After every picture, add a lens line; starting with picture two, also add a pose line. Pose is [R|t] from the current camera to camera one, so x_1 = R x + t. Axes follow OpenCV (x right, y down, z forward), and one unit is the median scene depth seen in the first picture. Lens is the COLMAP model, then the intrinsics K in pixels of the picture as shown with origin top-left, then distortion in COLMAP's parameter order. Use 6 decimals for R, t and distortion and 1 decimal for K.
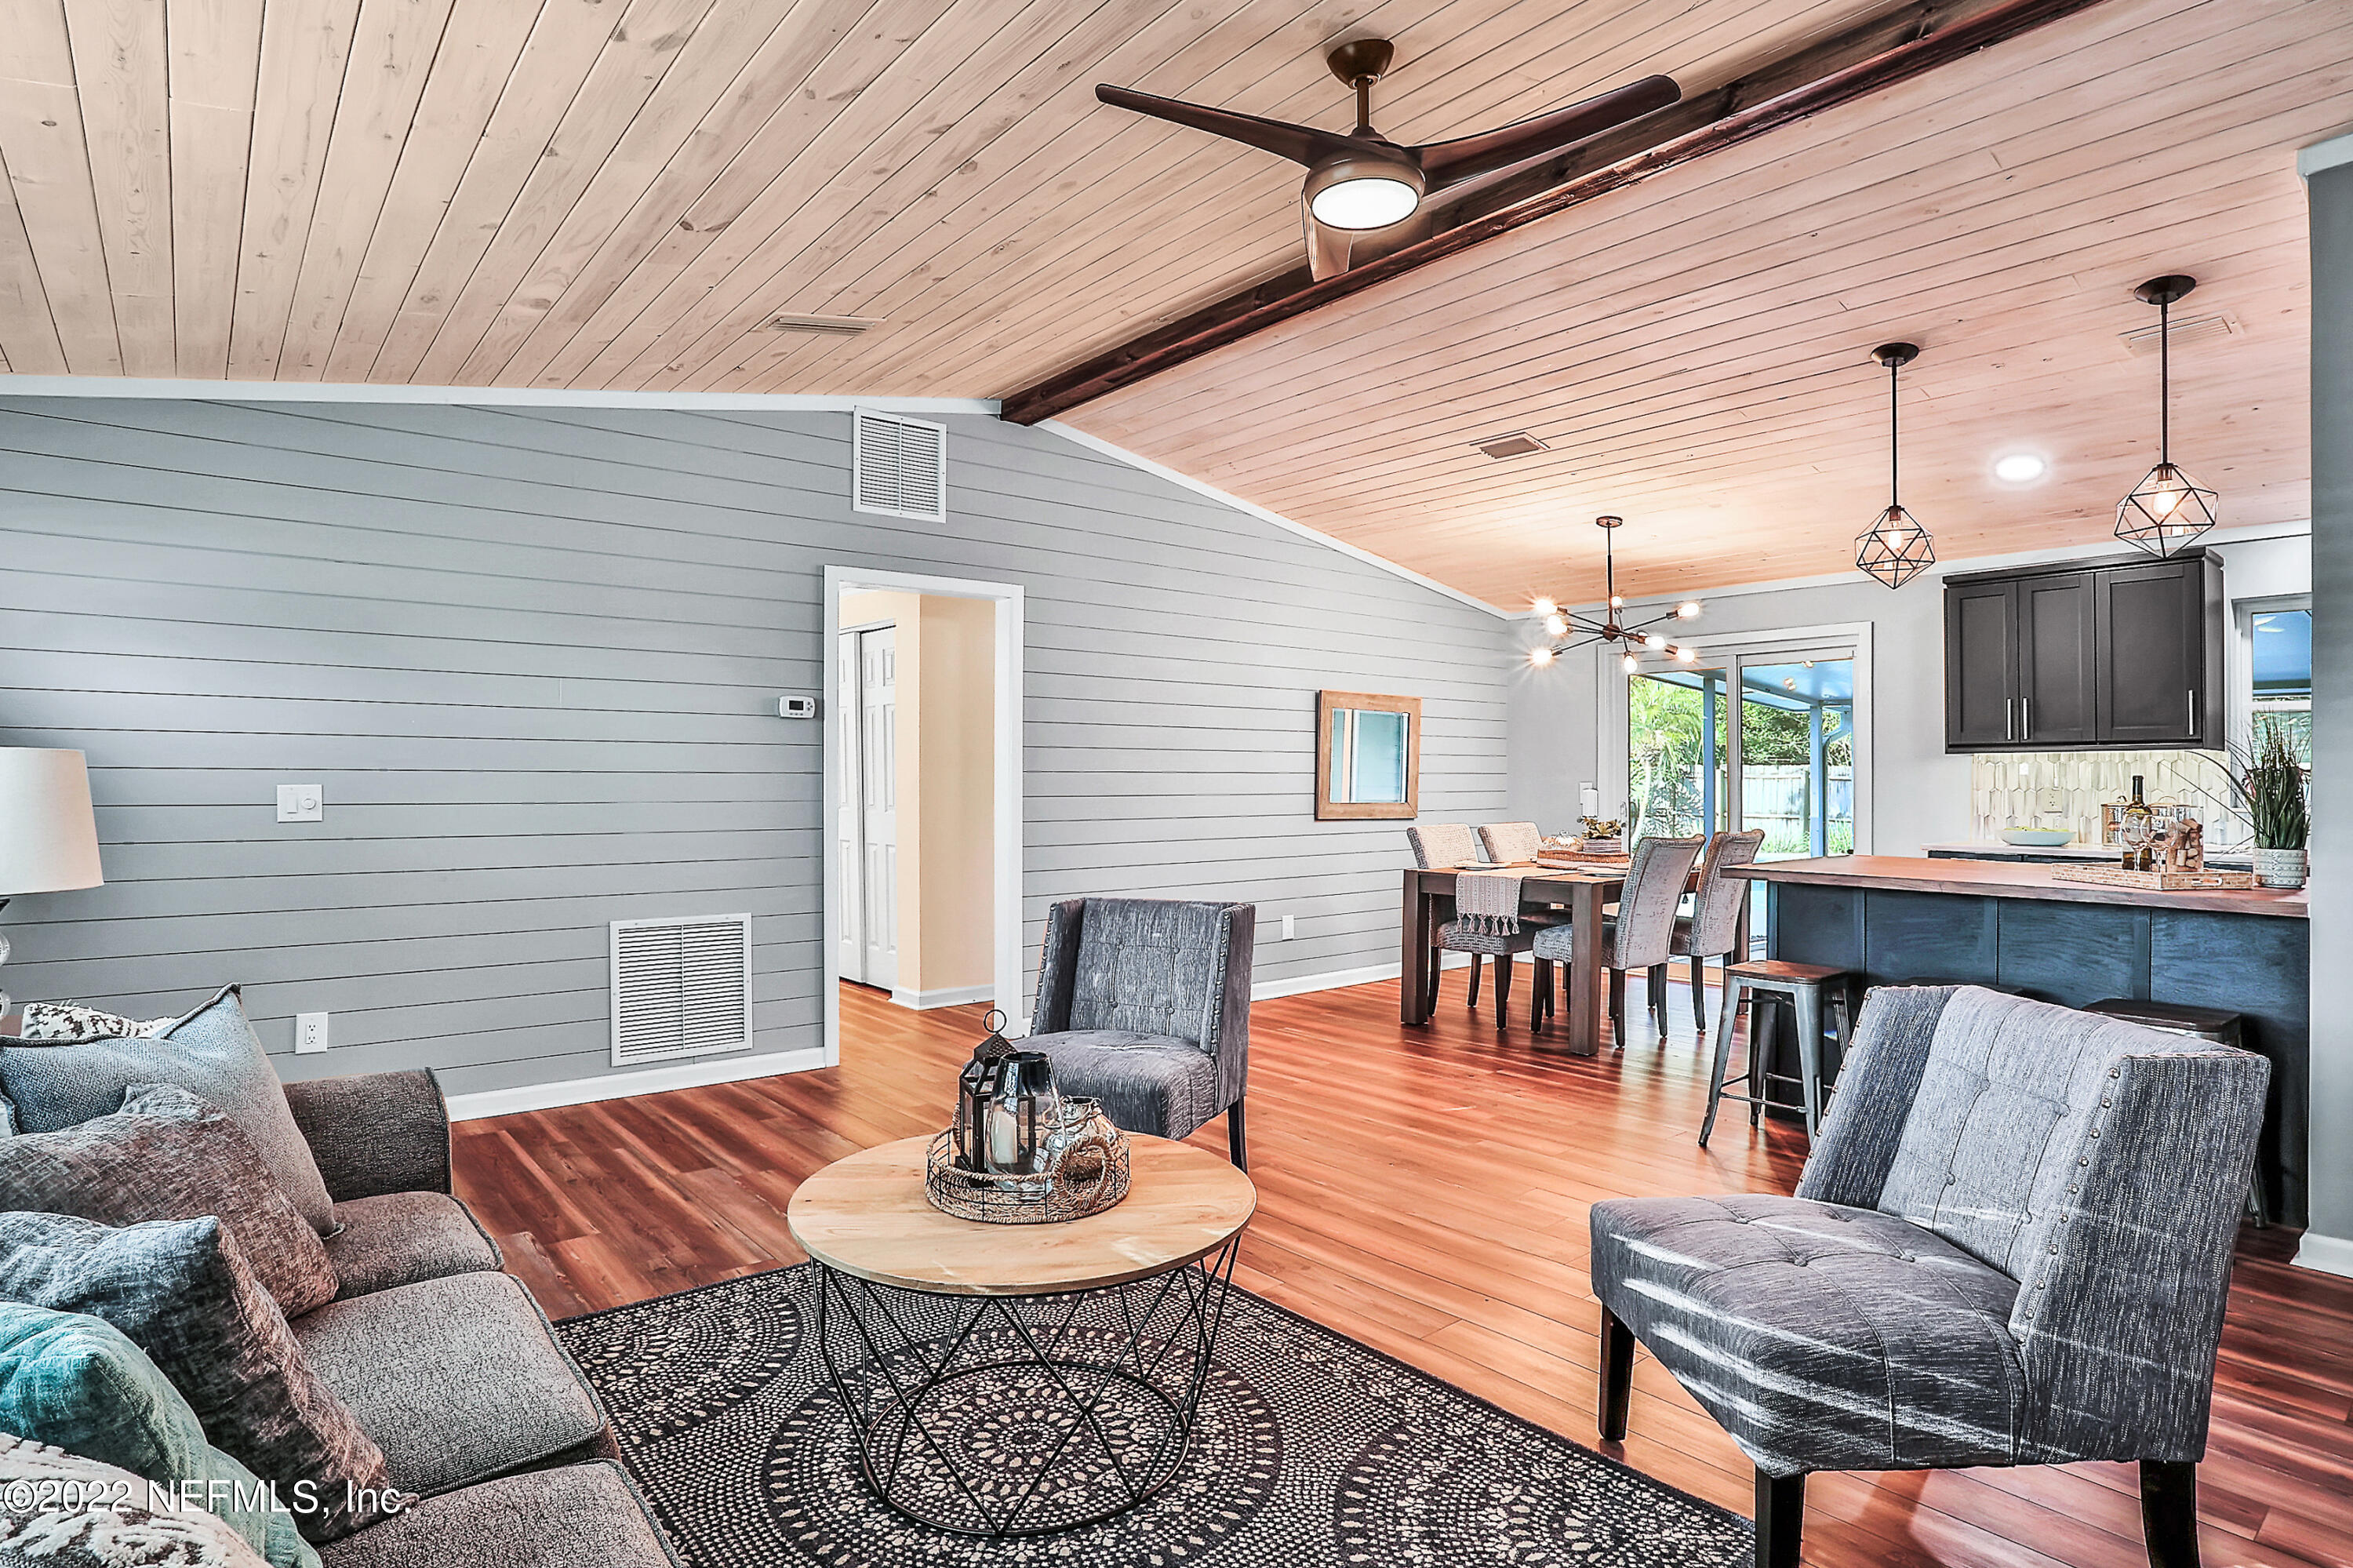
lens RADIAL K [[1245.8, 0, 1188.1], [0, 1245.8, 779.8], [0, 0, 1]] dist [-0.064100, 0.020877]
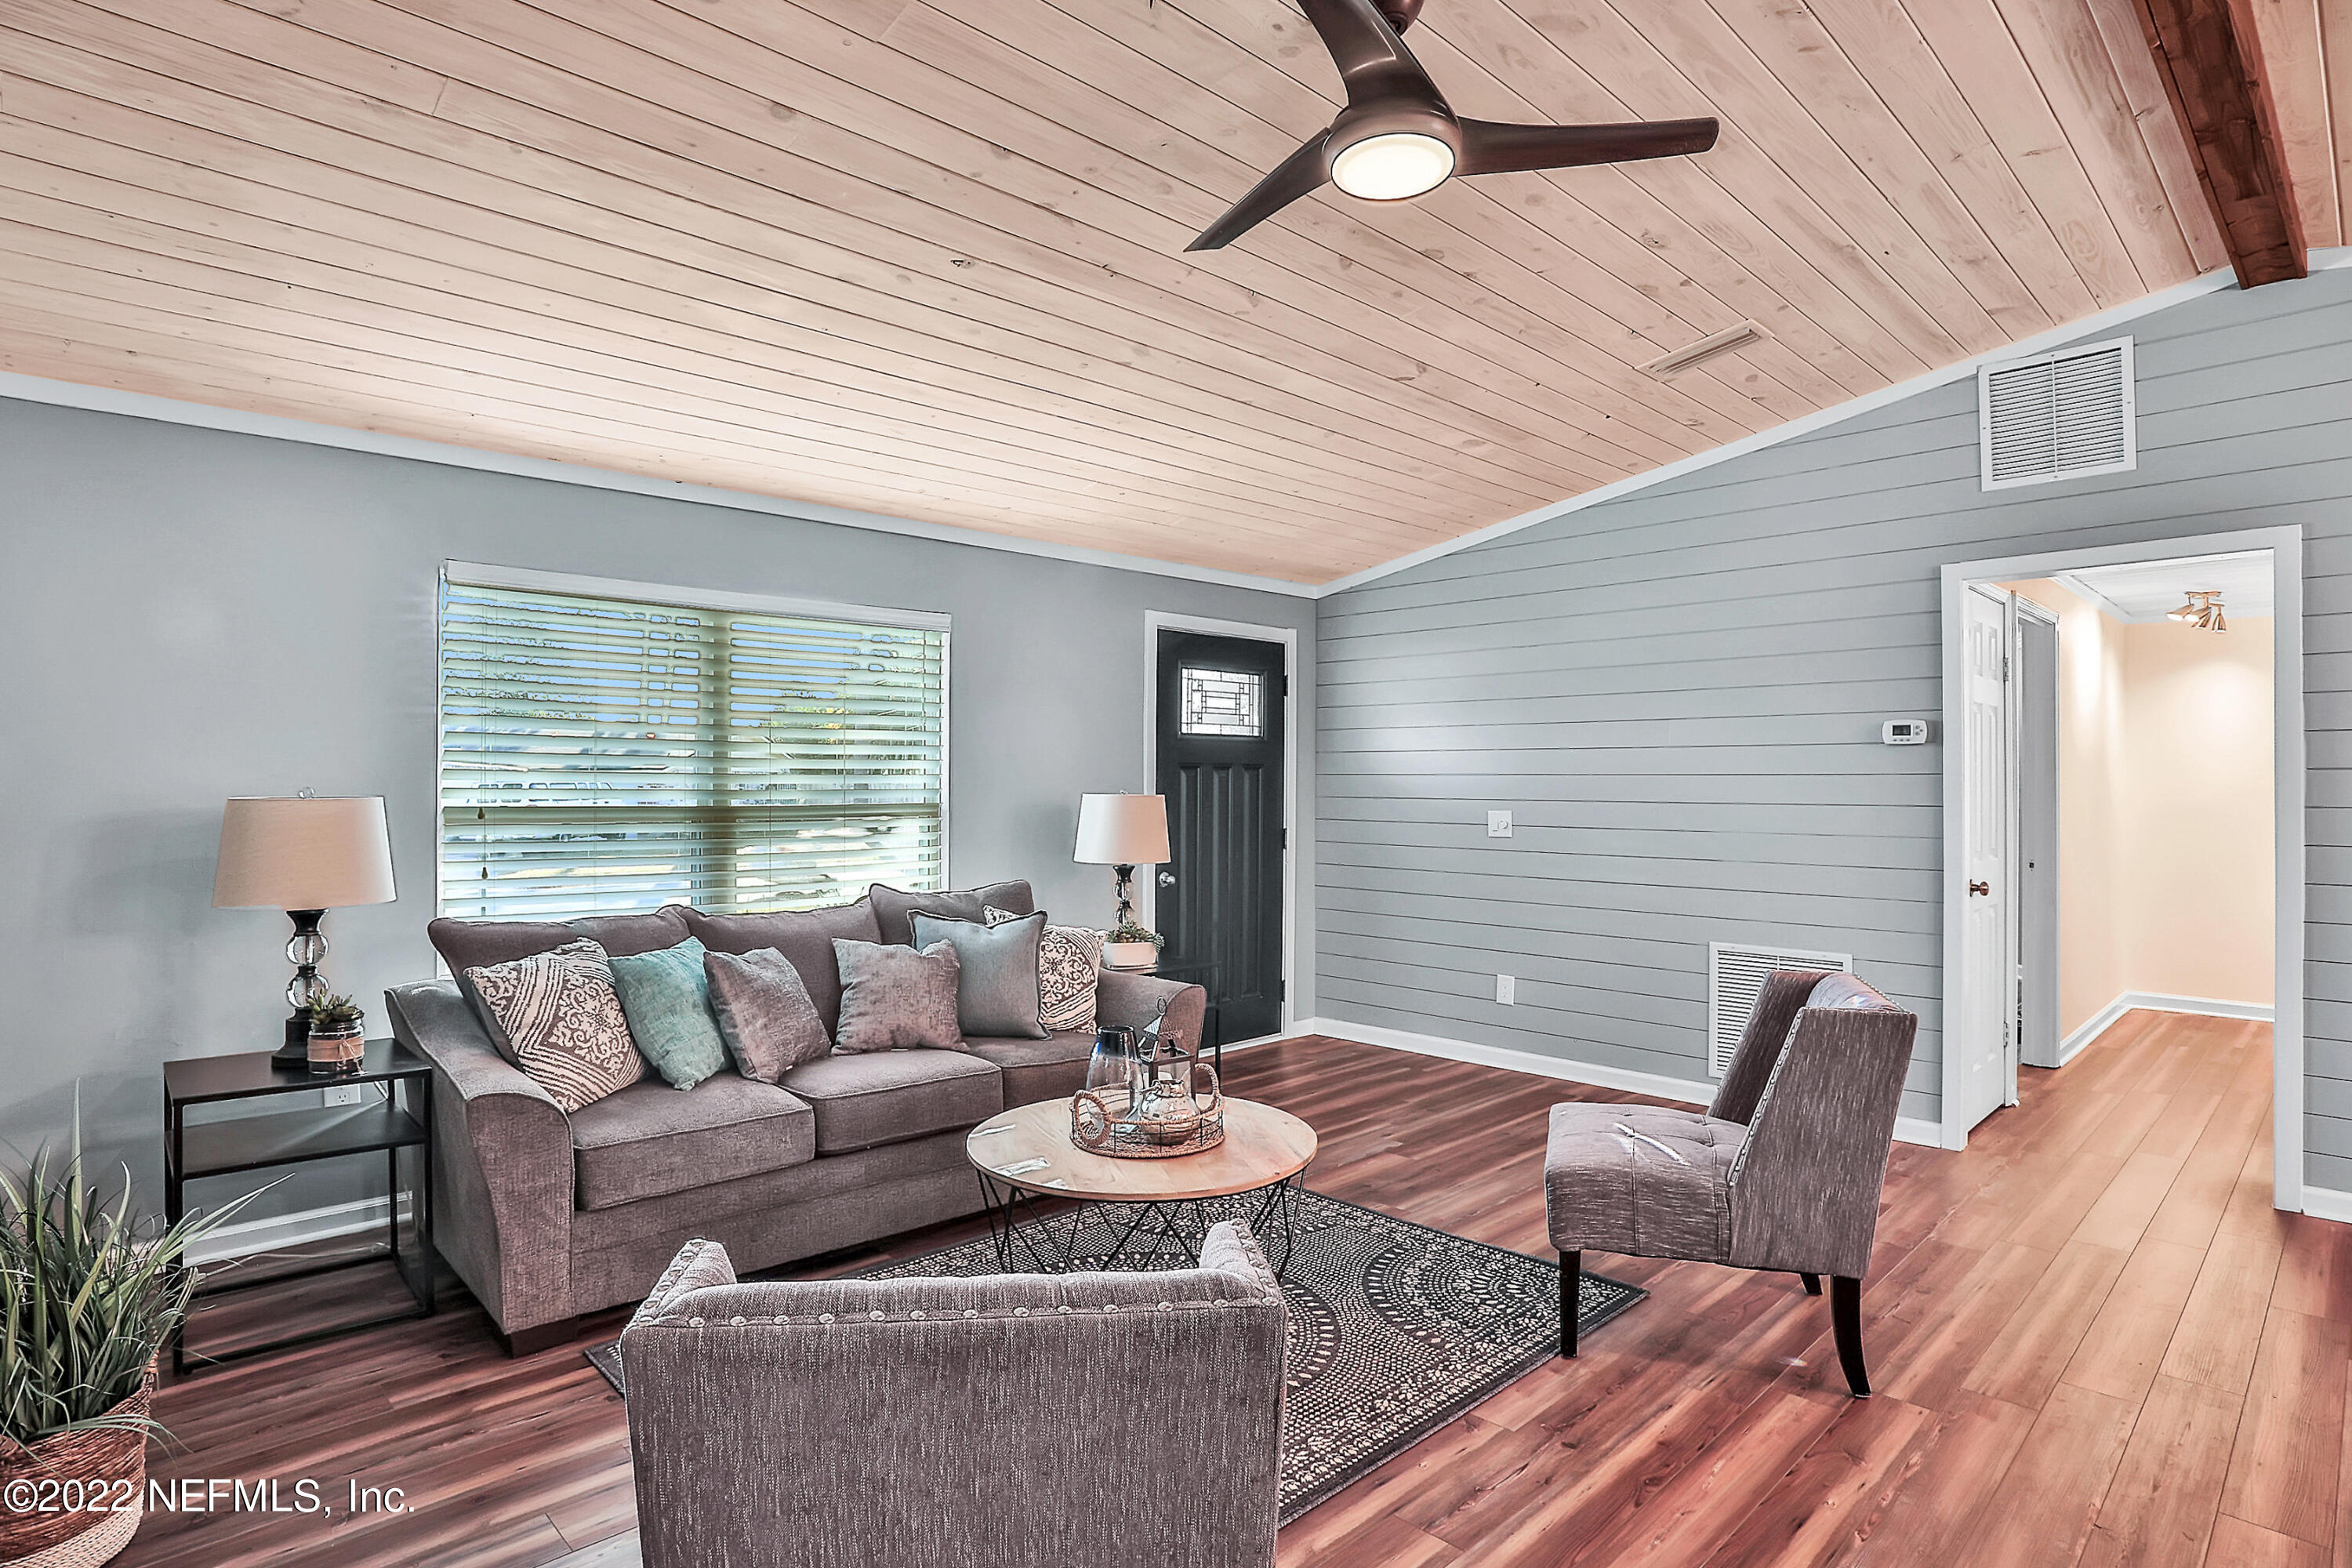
lens RADIAL K [[1245.2, 0, 1182.4], [0, 1245.2, 783.9], [0, 0, 1]] dist [-0.064100, 0.020877]
pose [[0.062006, -0.002383, -0.998073, 0.586181], [-0.003671, 0.999990, -0.002616, -0.018978], [0.998069, 0.003826, 0.061997, 0.473390]]
